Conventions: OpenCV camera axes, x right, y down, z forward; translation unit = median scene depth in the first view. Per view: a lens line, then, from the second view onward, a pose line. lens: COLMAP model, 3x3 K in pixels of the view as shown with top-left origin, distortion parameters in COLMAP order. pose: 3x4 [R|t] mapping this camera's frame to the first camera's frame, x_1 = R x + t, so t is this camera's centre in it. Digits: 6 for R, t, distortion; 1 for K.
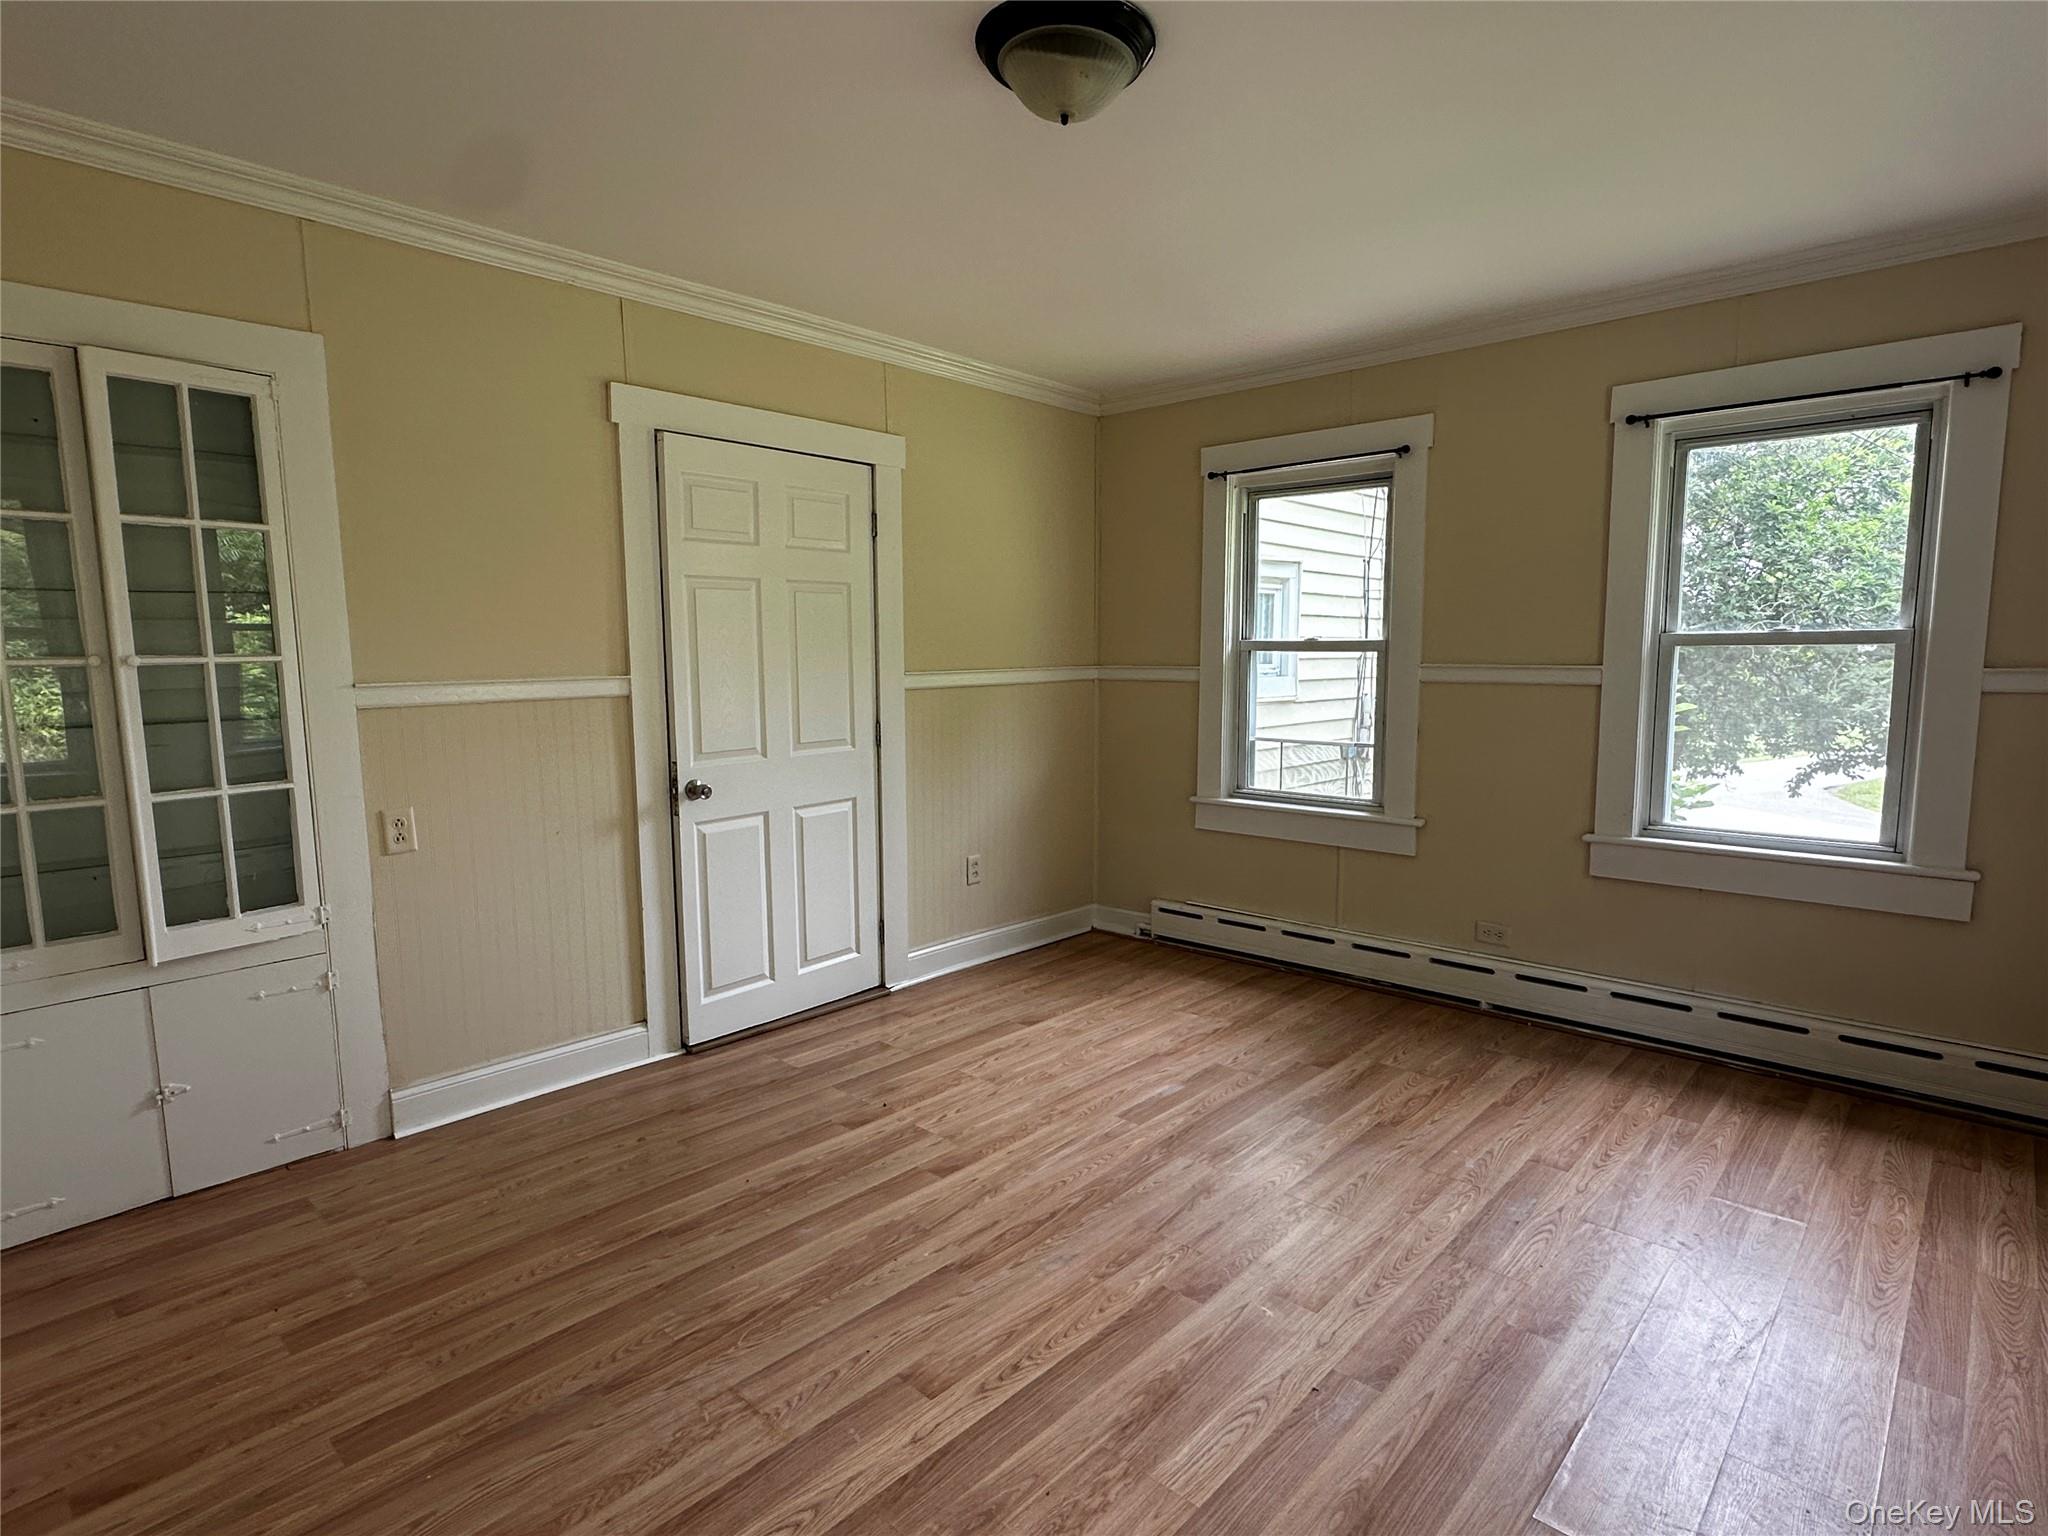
lens RADIAL K [[1073.4, 0, 1017.8], [0, 1073.4, 772.9], [0, 0, 1]] dist [-0.001888, 0.000684]
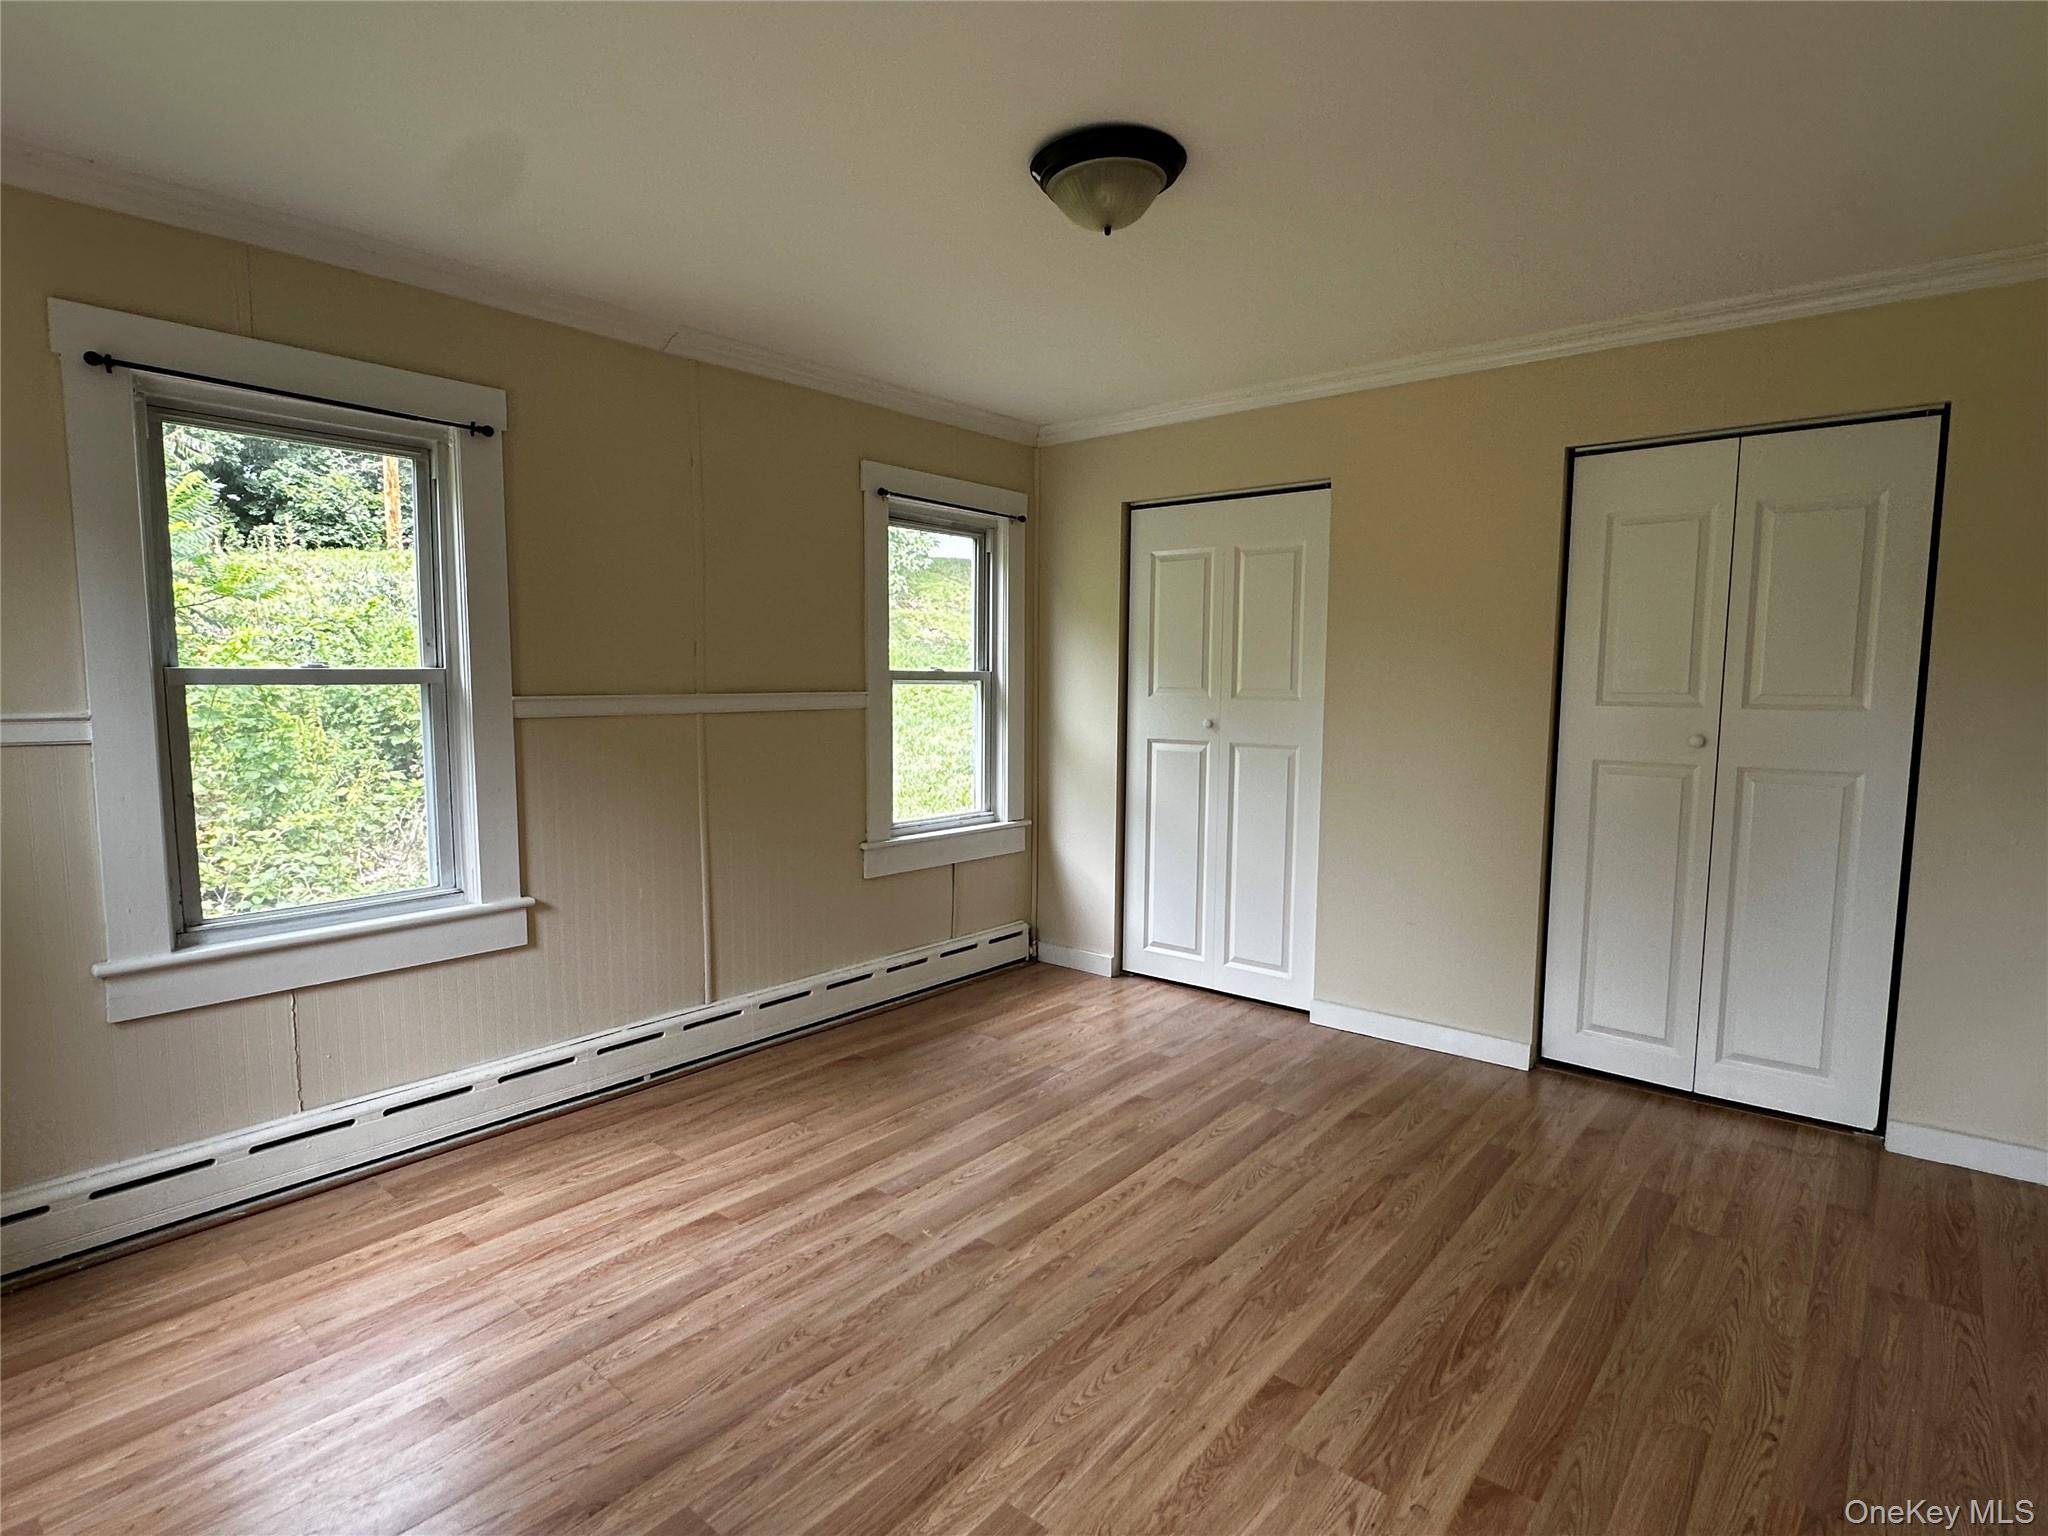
lens RADIAL K [[1073.4, 0, 1017.8], [0, 1073.4, 772.9], [0, 0, 1]] dist [-0.001888, 0.000684]
pose [[-0.998883, 0.007483, -0.046655, 0.165819], [-0.002601, 0.977176, 0.212414, -0.235399], [0.047179, 0.212298, -0.976065, 1.880025]]
